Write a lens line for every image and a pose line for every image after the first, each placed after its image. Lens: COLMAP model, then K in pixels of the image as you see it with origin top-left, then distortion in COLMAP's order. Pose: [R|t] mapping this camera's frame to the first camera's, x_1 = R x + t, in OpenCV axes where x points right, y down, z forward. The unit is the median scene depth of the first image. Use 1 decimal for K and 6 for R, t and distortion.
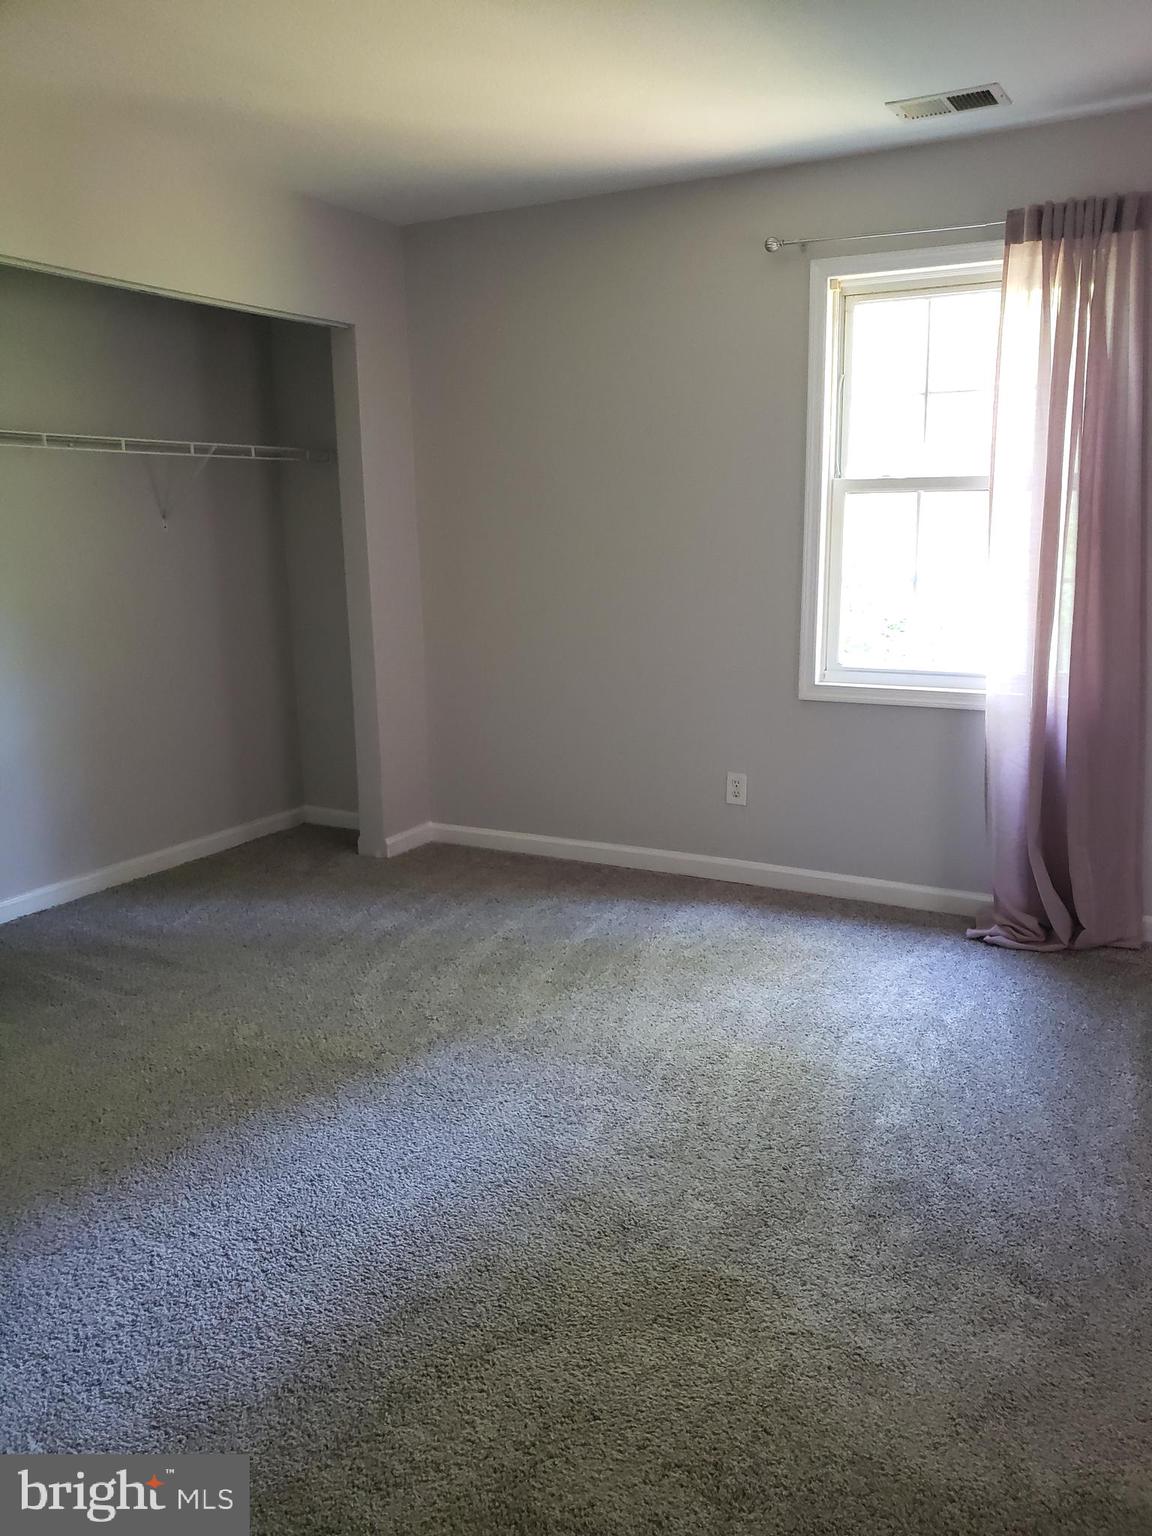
lens RADIAL K [[1213.4, 0, 578.5], [0, 1213.4, 780.9], [0, 0, 1]] dist [0.042752, 0.009926]
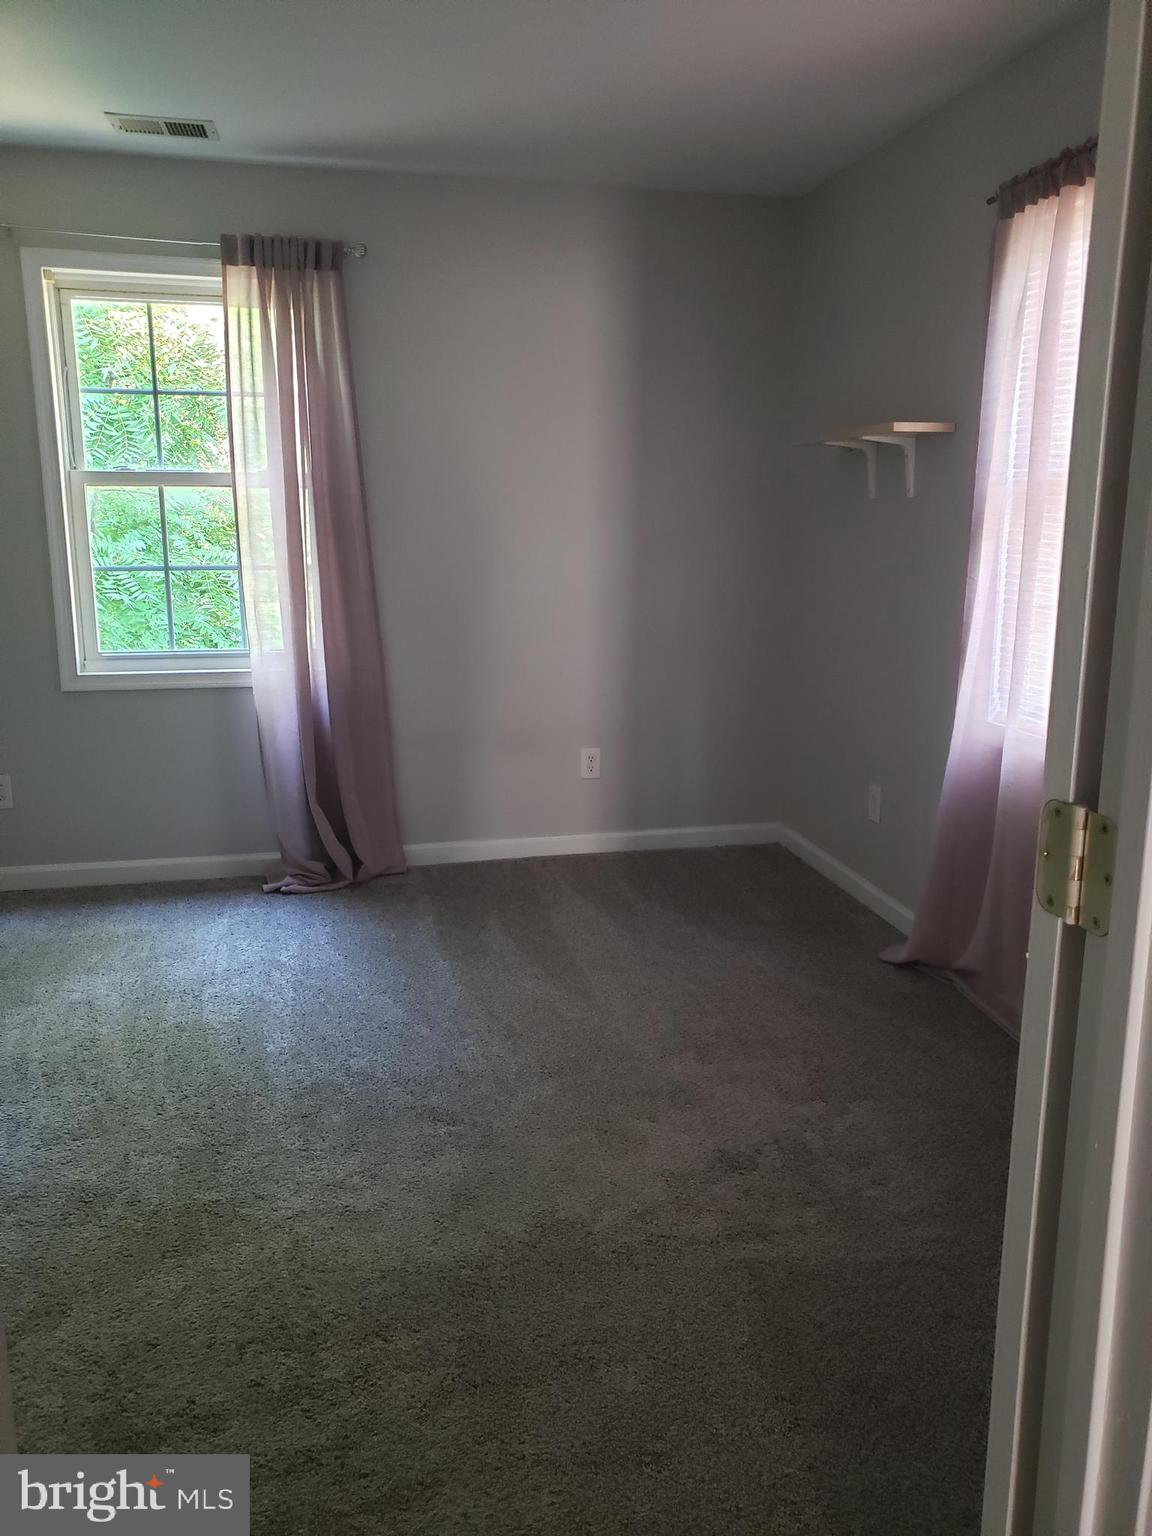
lens RADIAL K [[1213.7, 0, 576.0], [0, 1213.7, 768.0], [0, 0, 1]] dist [0.000031, 0.095210]
pose [[0.774345, -0.125634, 0.620166, -0.154540], [0.132280, 0.990576, 0.035505, 0.019308], [-0.618782, 0.054543, 0.783667, -0.040810]]
